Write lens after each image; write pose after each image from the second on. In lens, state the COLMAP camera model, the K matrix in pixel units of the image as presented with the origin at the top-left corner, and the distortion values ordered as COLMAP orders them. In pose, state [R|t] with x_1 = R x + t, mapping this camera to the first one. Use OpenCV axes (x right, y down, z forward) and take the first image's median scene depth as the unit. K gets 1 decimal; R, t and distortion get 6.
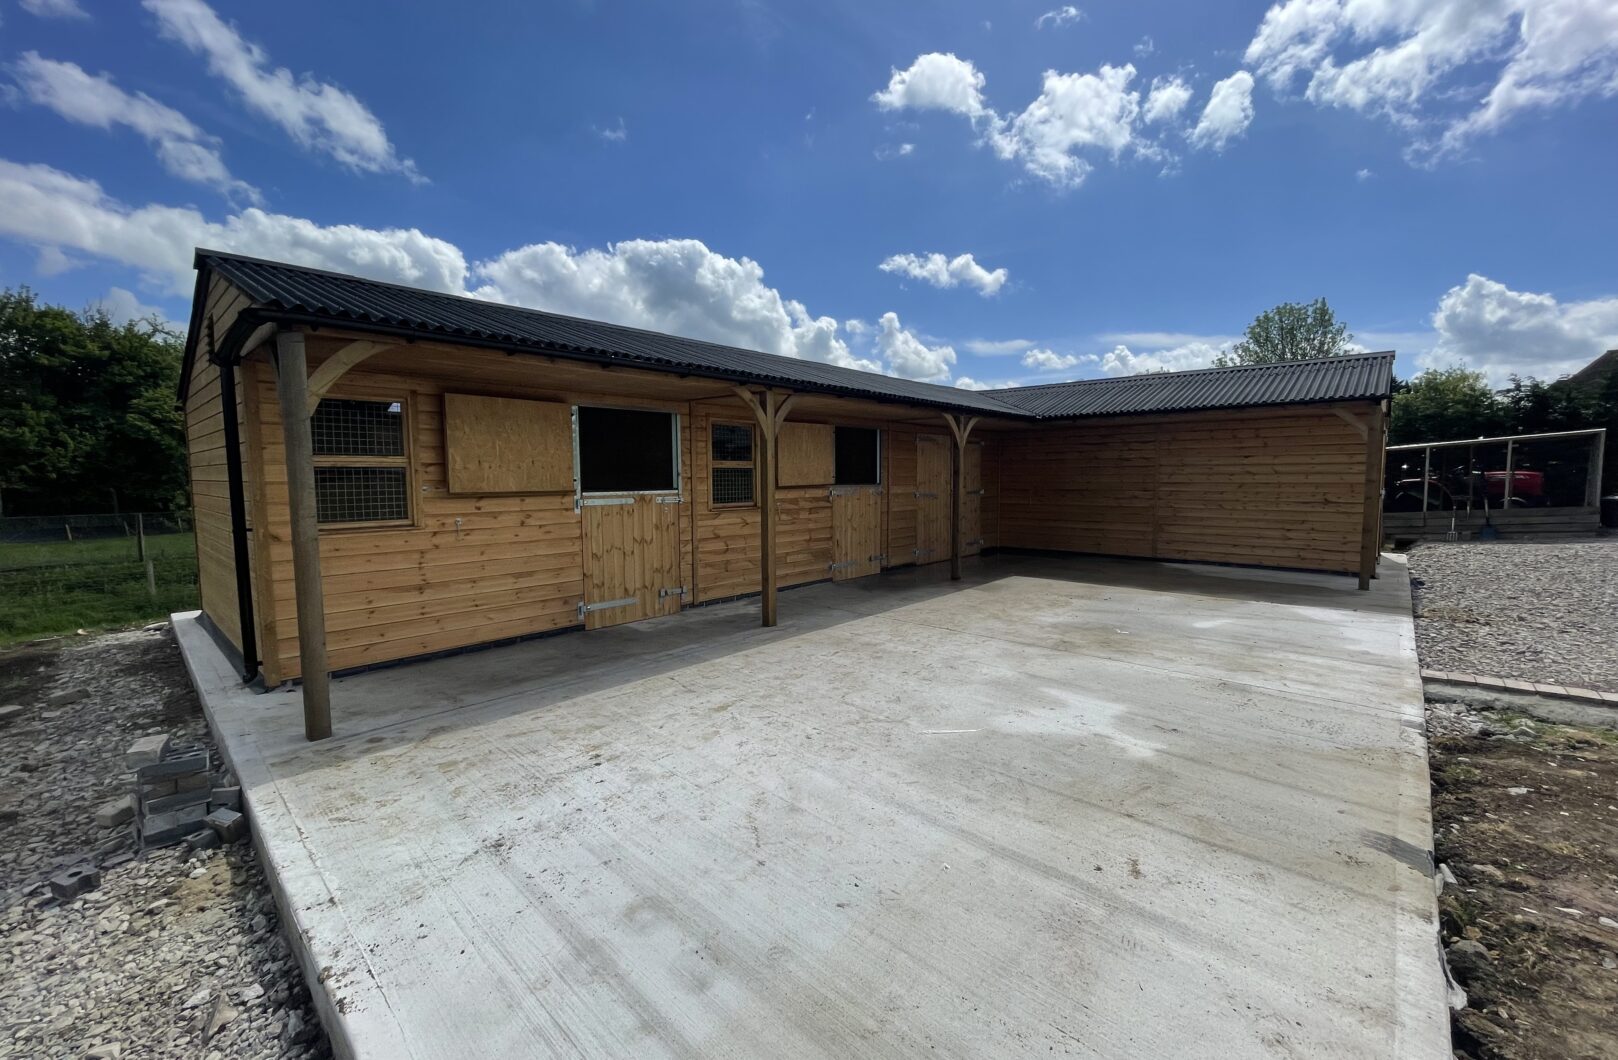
lens RADIAL K [[656.2, 0, 809.0], [0, 656.2, 530.0], [0, 0, 1]] dist [-0.001743, -0.000152]
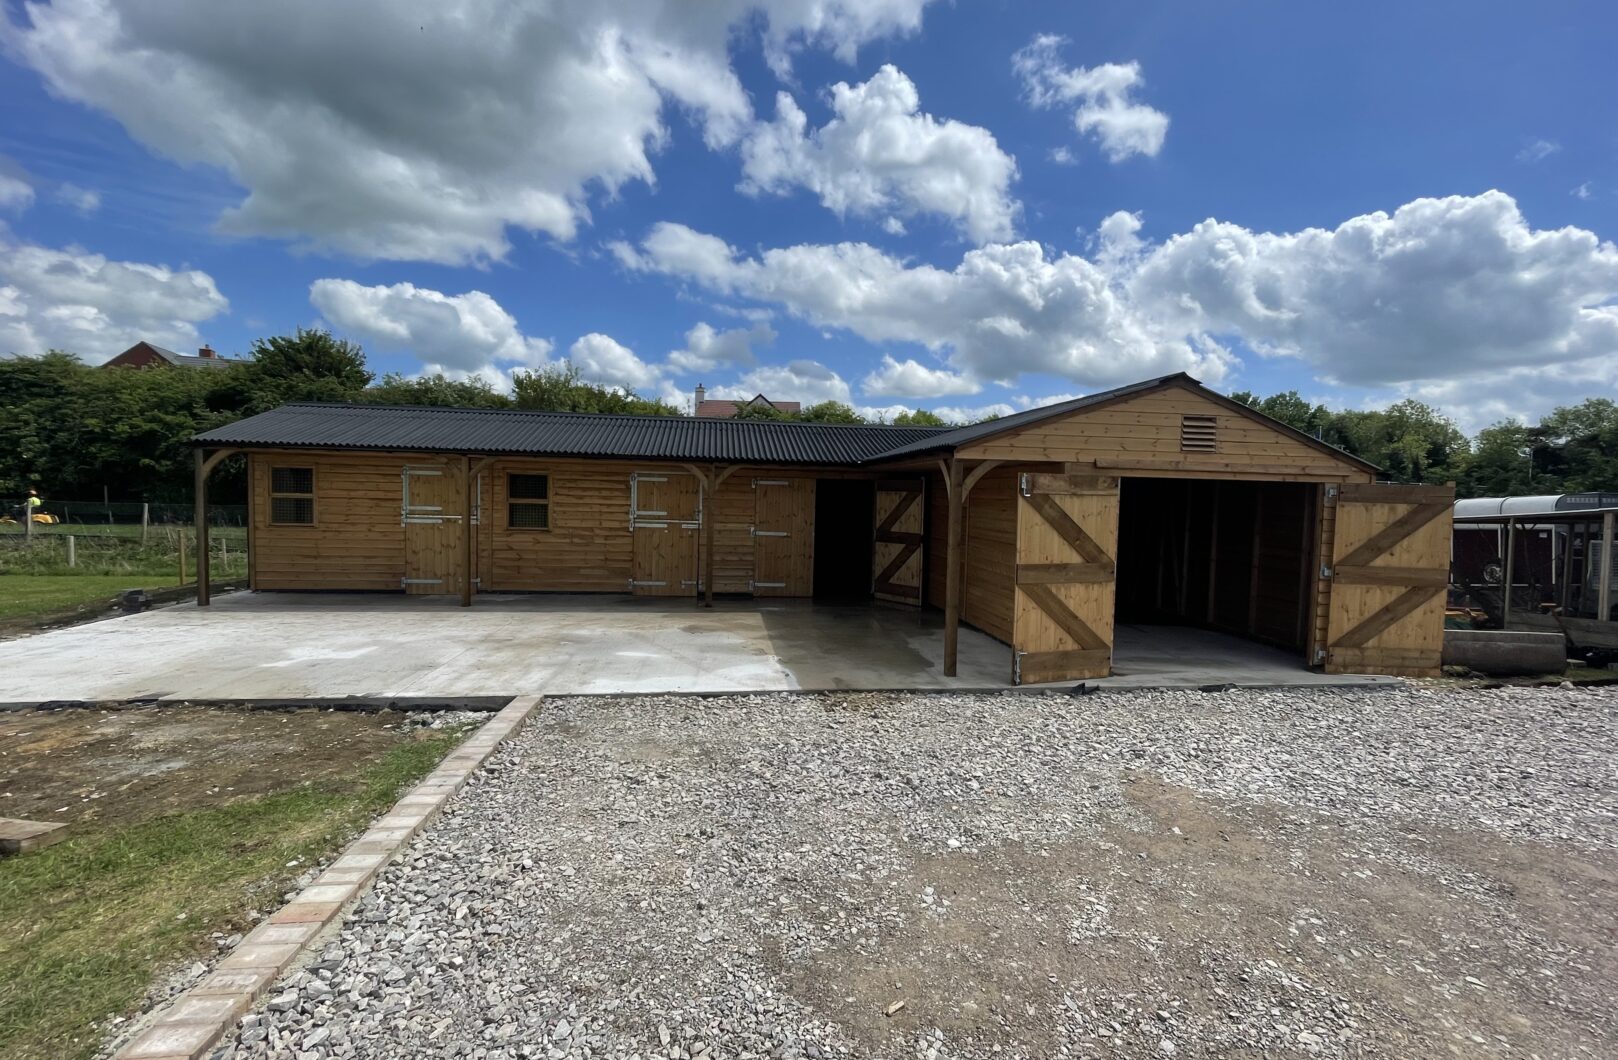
lens RADIAL K [[707.0, 0, 809.0], [0, 707.0, 530.0], [0, 0, 1]] dist [-0.000586, 0.000102]
pose [[0.766416, 0.061354, -0.639408, 1.642135], [-0.086646, 0.996205, -0.008267, -0.091394], [0.636474, 0.061738, 0.768823, 0.225949]]
